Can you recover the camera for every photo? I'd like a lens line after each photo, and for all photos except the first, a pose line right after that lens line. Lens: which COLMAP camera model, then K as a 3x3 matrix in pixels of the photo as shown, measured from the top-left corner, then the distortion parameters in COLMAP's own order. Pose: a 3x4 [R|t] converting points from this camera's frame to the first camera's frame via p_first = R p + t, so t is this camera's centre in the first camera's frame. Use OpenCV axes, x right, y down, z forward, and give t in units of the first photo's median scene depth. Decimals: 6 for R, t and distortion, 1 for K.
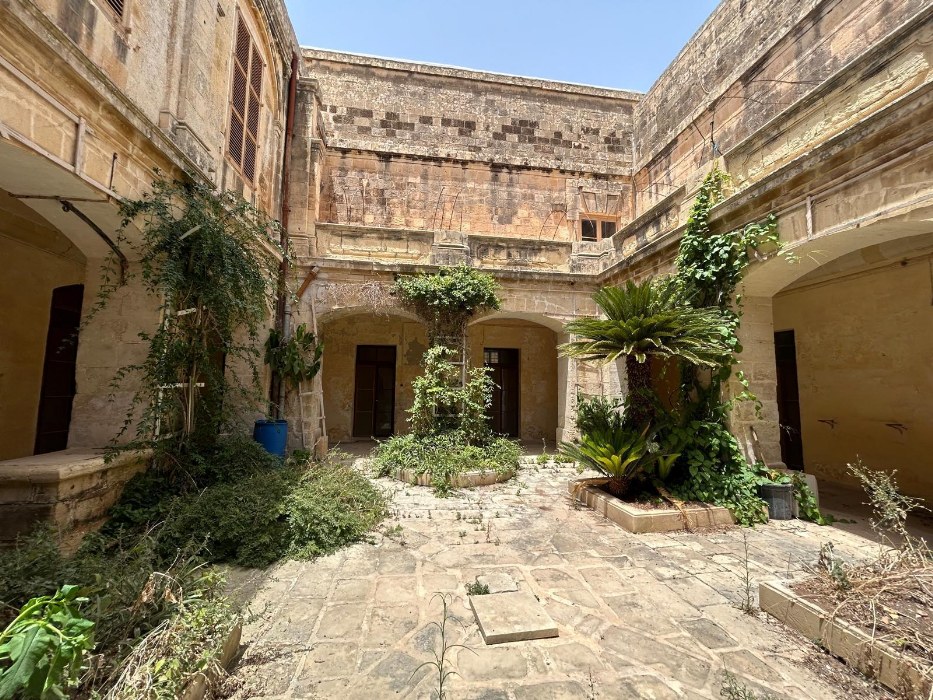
lens RADIAL K [[375.4, 0, 466.3], [0, 375.4, 350.5], [0, 0, 1]] dist [-0.001371, 0.001159]
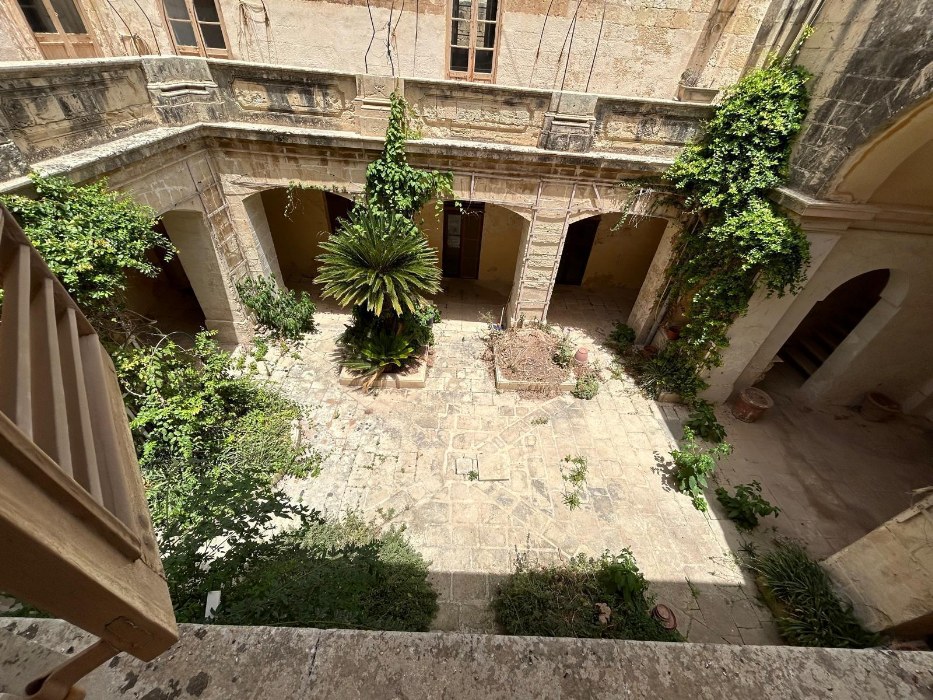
lens RADIAL K [[375.8, 0, 466.6], [0, 375.8, 349.3], [0, 0, 1]] dist [0.002196, -0.000052]
pose [[0.151419, -0.630314, 0.761430, -0.413746], [-0.160584, 0.744393, 0.648145, -0.452450], [-0.975339, -0.220414, 0.011497, 0.428151]]
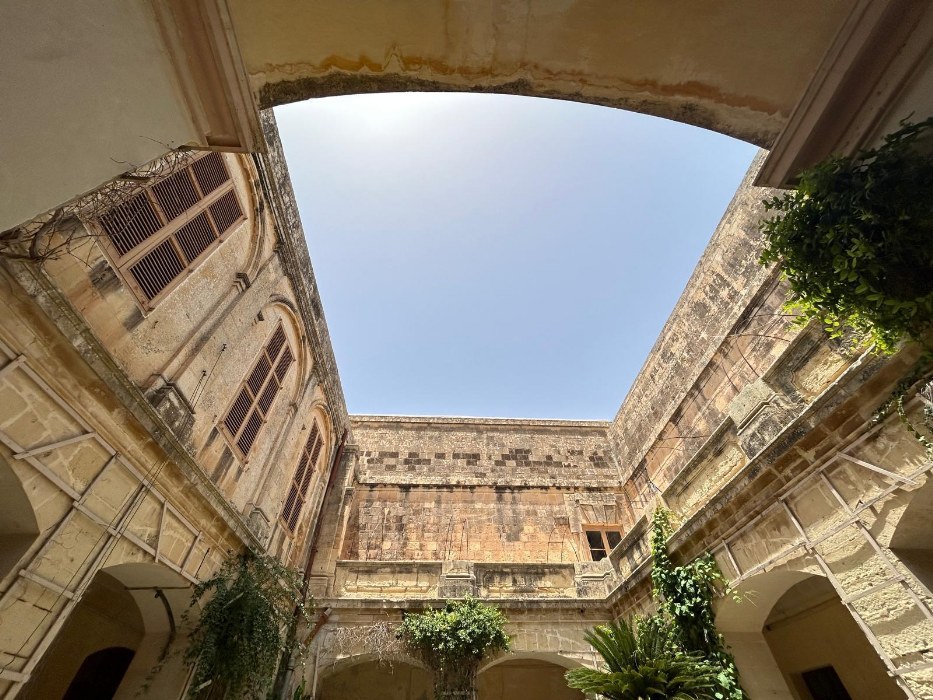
lens RADIAL K [[376.1, 0, 466.1], [0, 376.1, 350.3], [0, 0, 1]] dist [-0.002474, 0.003869]
pose [[0.995922, -0.082356, -0.036829, 0.076324], [0.035810, 0.735571, -0.676501, -0.027474], [0.082804, 0.672423, 0.735520, -0.218208]]
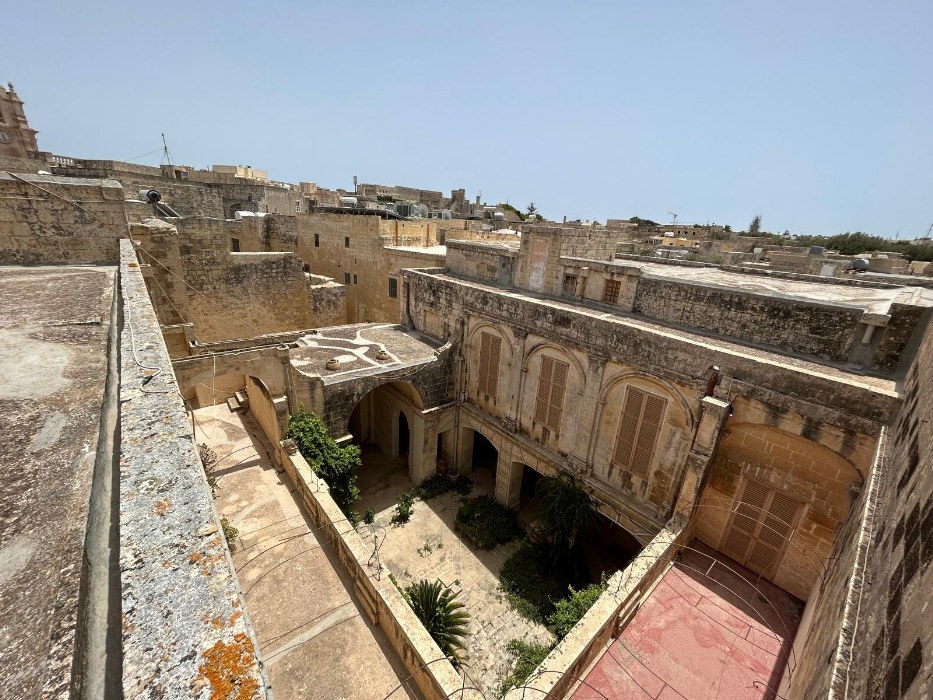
lens RADIAL K [[375.4, 0, 466.3], [0, 375.4, 350.5], [0, 0, 1]] dist [-0.001371, 0.001159]
pose [[-0.845590, 0.108977, -0.522591, 0.703525], [-0.021217, 0.971308, 0.236879, -1.093800], [0.533410, 0.211390, -0.819016, 1.479708]]
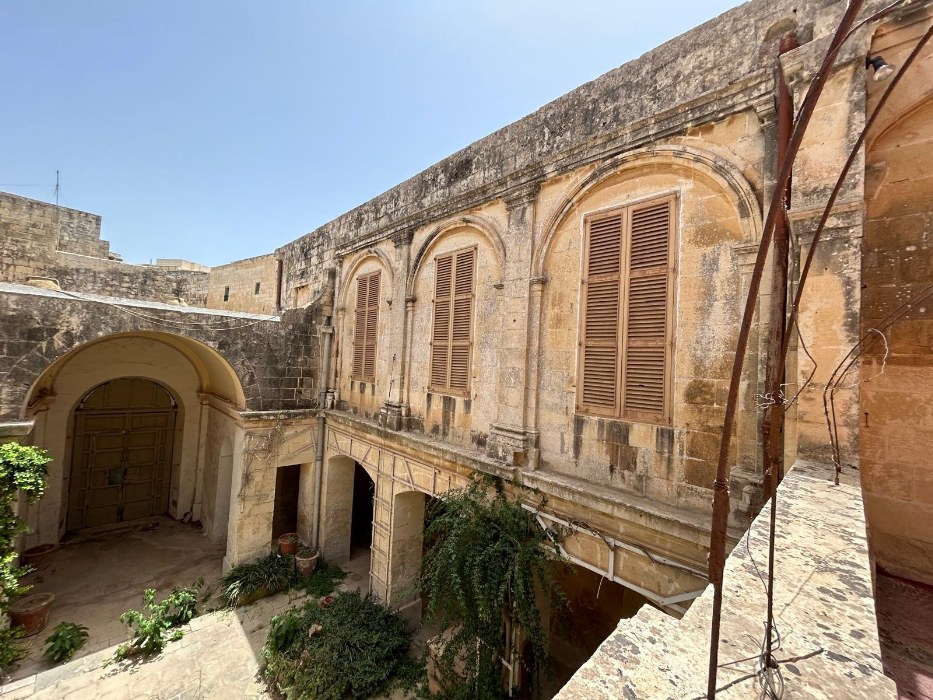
lens RADIAL K [[375.4, 0, 466.3], [0, 375.4, 350.5], [0, 0, 1]] dist [-0.001371, 0.001159]
pose [[-0.807705, -0.078161, -0.584383, 0.044917], [-0.011171, 0.993025, -0.117377, -0.388904], [0.589481, -0.088278, -0.802944, 1.084211]]
